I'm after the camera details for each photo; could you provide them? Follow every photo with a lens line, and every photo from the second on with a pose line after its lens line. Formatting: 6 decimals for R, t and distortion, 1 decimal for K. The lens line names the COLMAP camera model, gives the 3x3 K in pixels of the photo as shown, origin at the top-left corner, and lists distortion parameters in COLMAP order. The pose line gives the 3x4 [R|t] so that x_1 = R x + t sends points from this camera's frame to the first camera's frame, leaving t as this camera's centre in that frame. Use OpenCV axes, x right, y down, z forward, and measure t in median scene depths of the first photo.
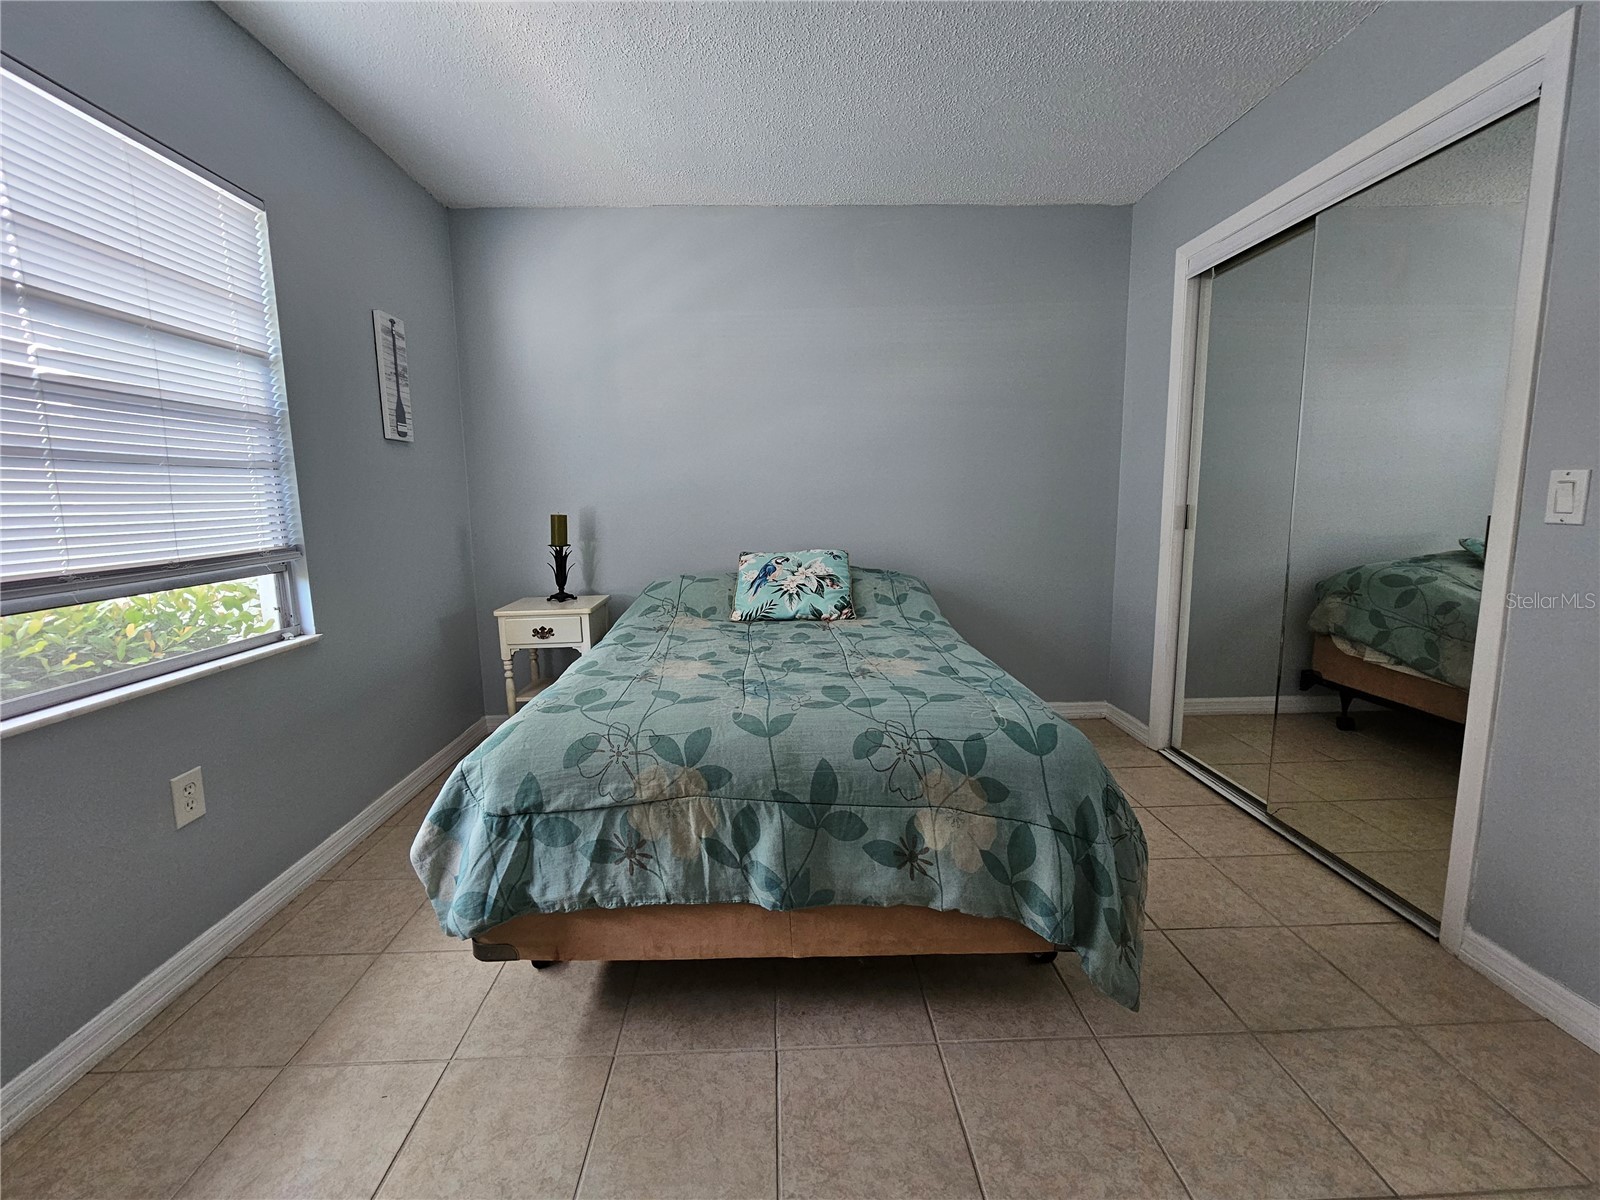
lens RADIAL K [[661.9, 0, 788.7], [0, 661.9, 584.1], [0, 0, 1]] dist [-0.000476, 0.000638]
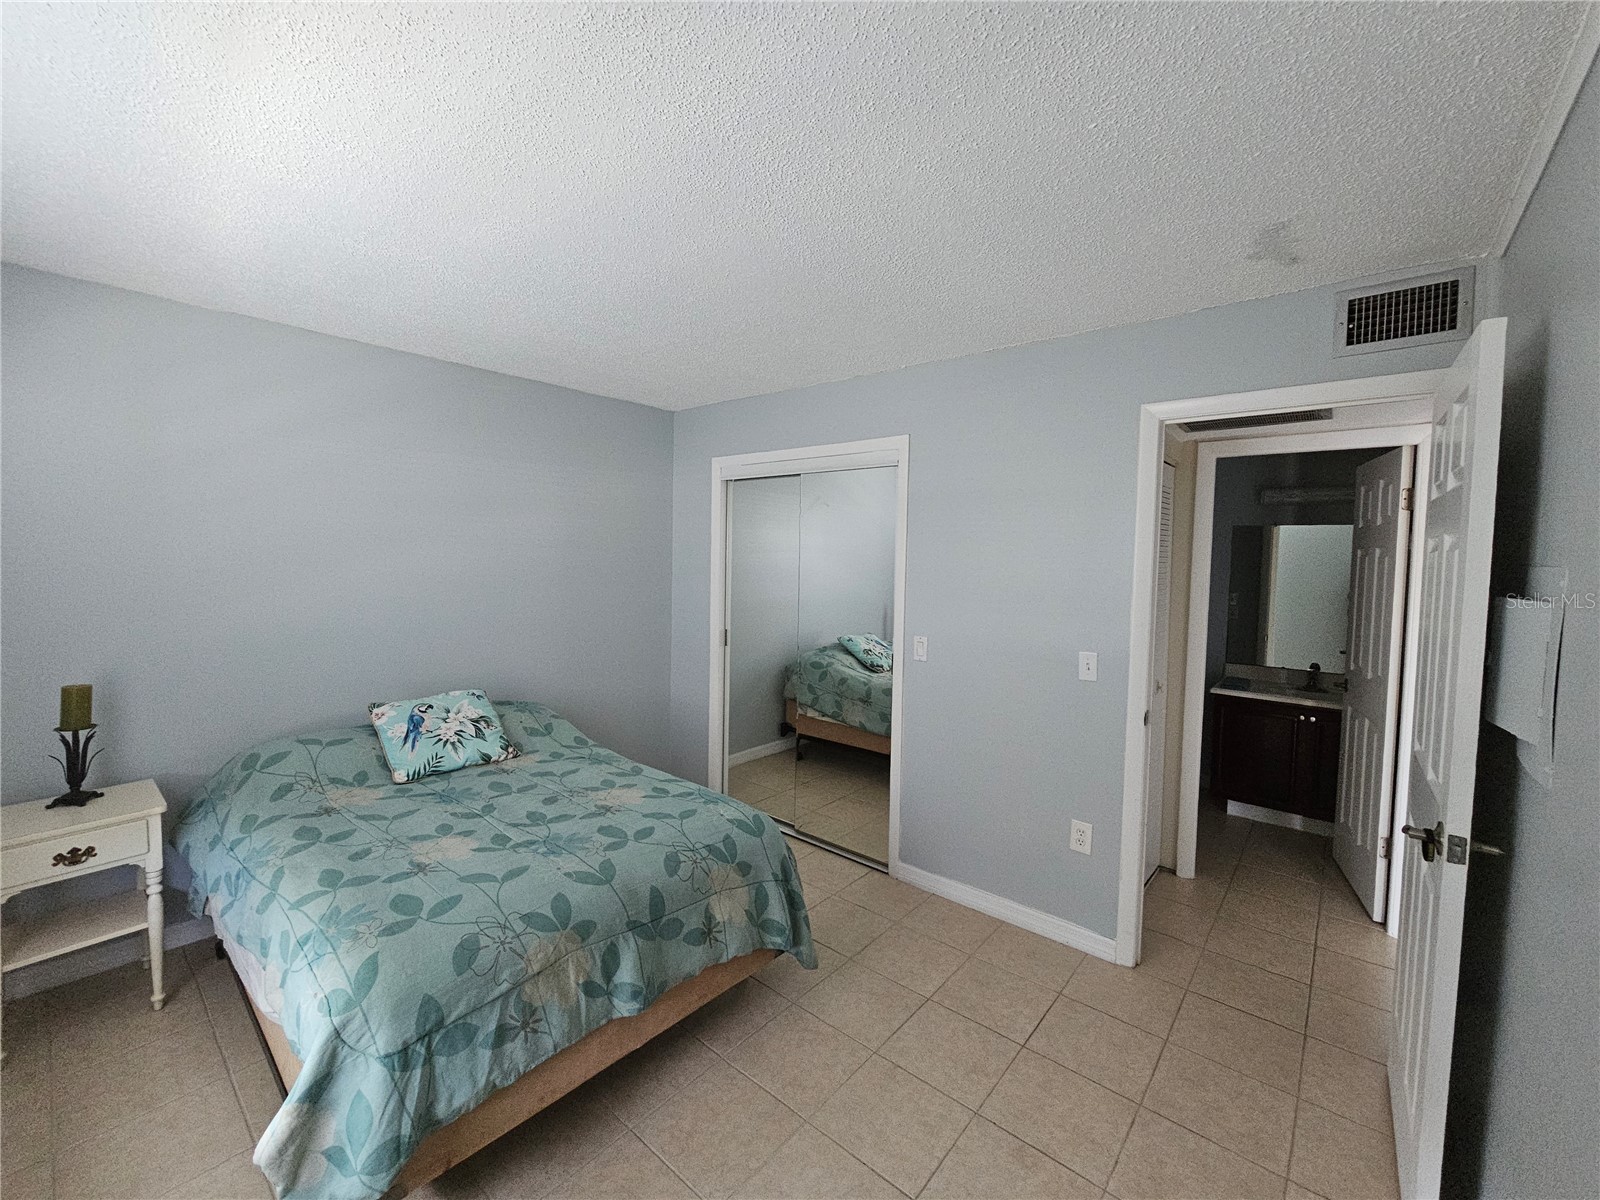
lens RADIAL K [[661.1, 0, 786.4], [0, 661.1, 585.5], [0, 0, 1]] dist [-0.000219, 0.000175]
pose [[0.676621, -0.010111, 0.736262, -0.742771], [0.071062, 0.996135, -0.051626, -0.257979], [-0.732894, 0.087251, 0.674724, -0.177377]]
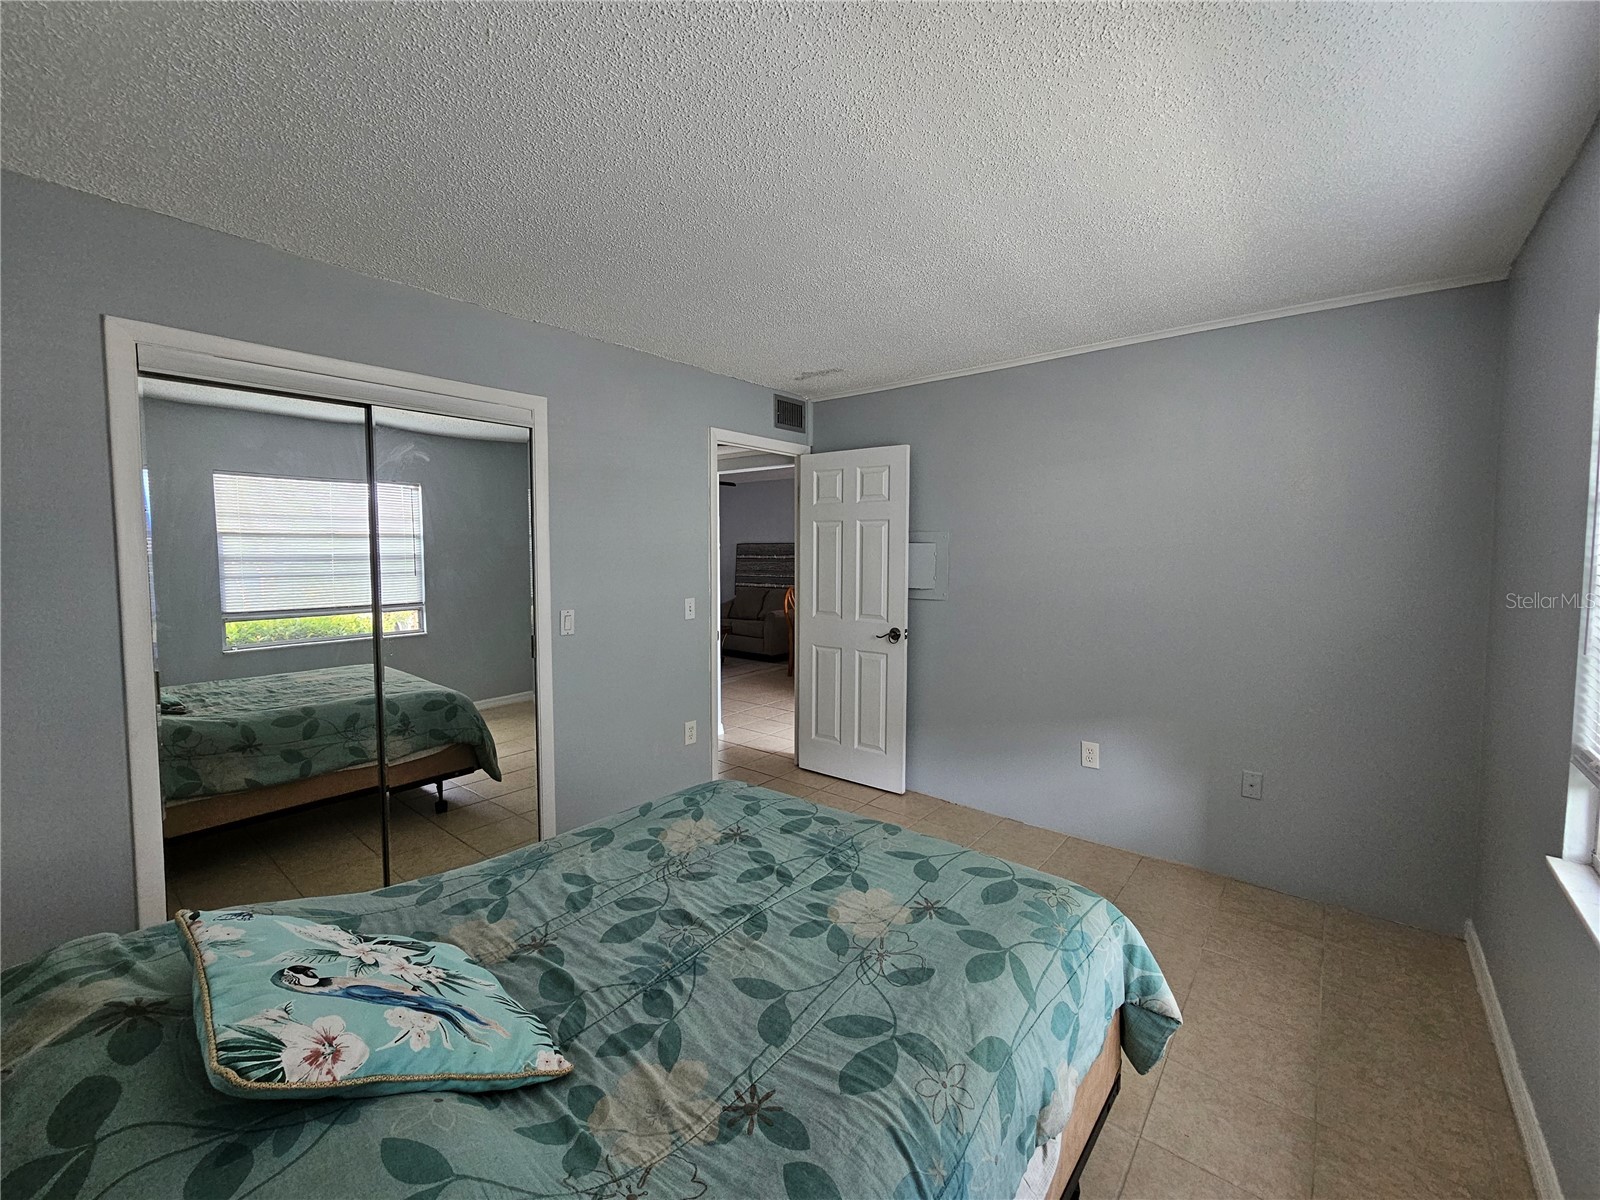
lens RADIAL K [[661.1, 0, 786.4], [0, 661.1, 585.5], [0, 0, 1]] dist [-0.000219, 0.000175]
pose [[-0.749364, -0.023438, 0.661744, -0.787413], [0.099176, 0.984128, 0.147164, -0.495867], [-0.654689, 0.175908, -0.735145, 2.089416]]
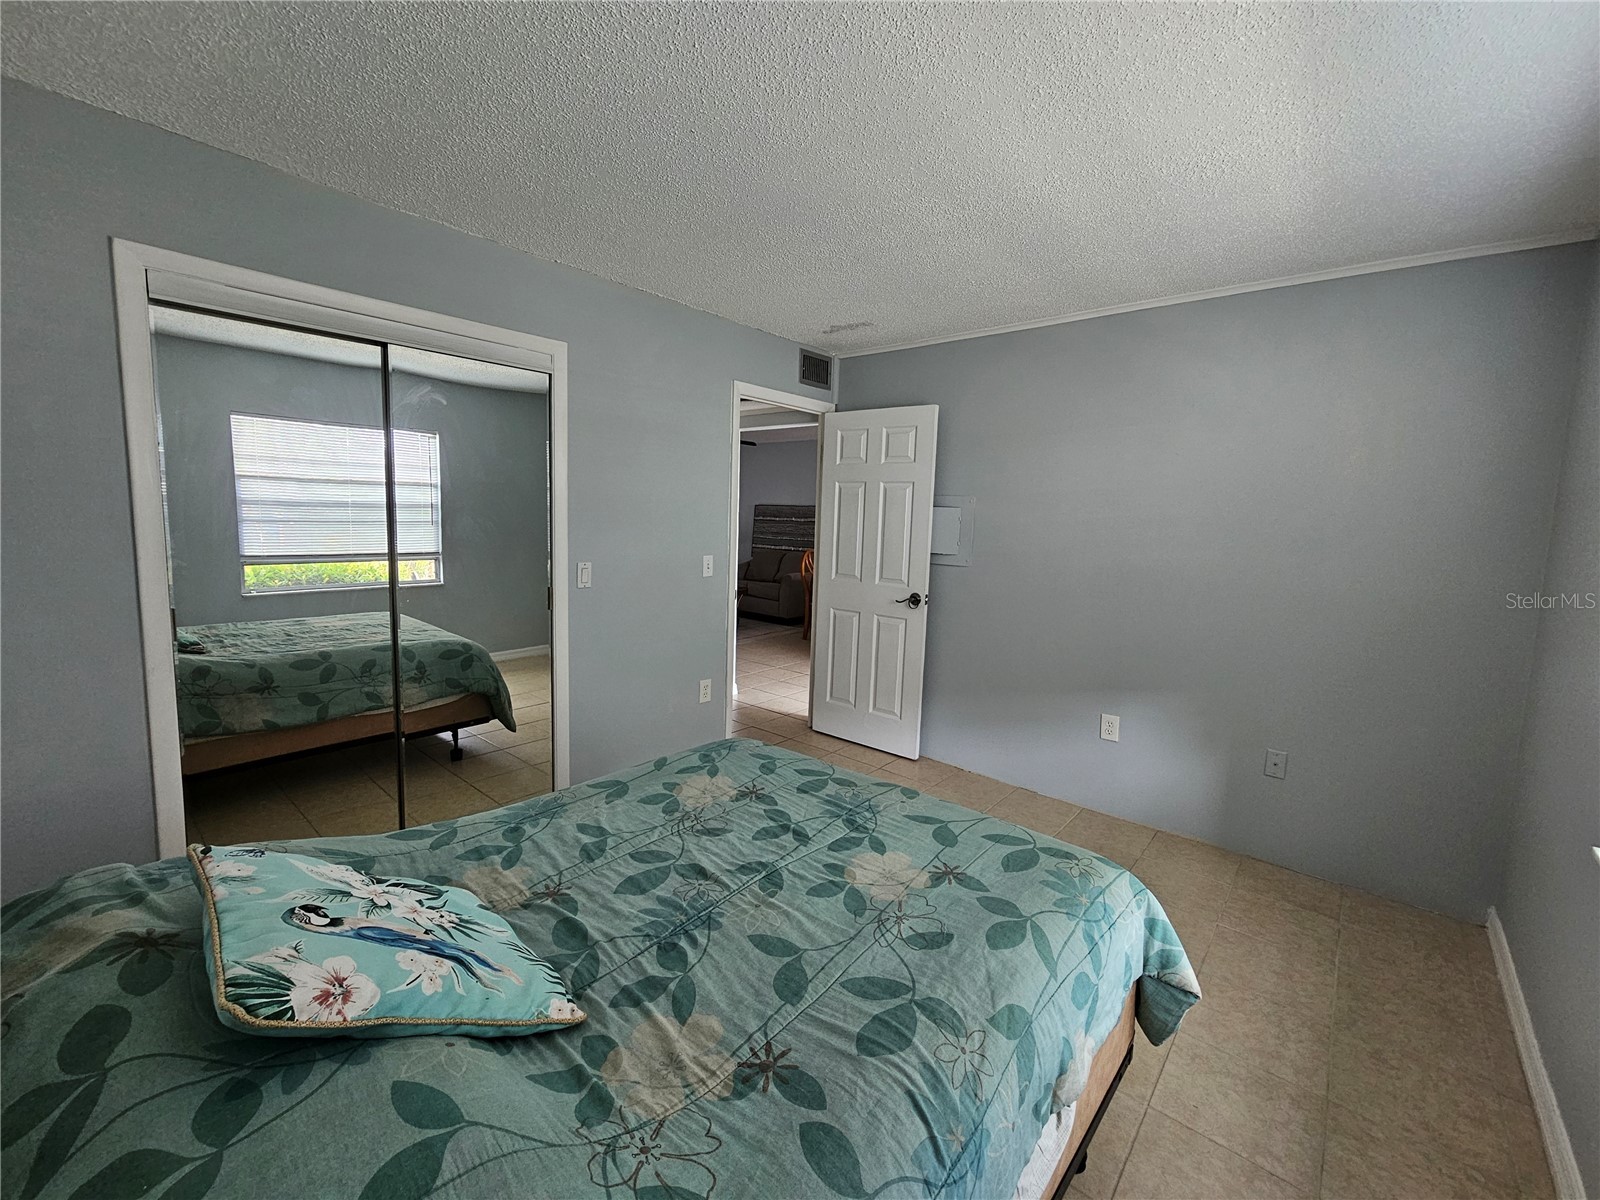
lens RADIAL K [[661.1, 0, 786.4], [0, 661.1, 585.5], [0, 0, 1]] dist [-0.000219, 0.000175]
pose [[-0.733947, -0.081361, 0.674316, -0.747279], [0.071603, 0.977999, 0.195937, -0.471914], [-0.675422, 0.192091, -0.711974, 2.075416]]
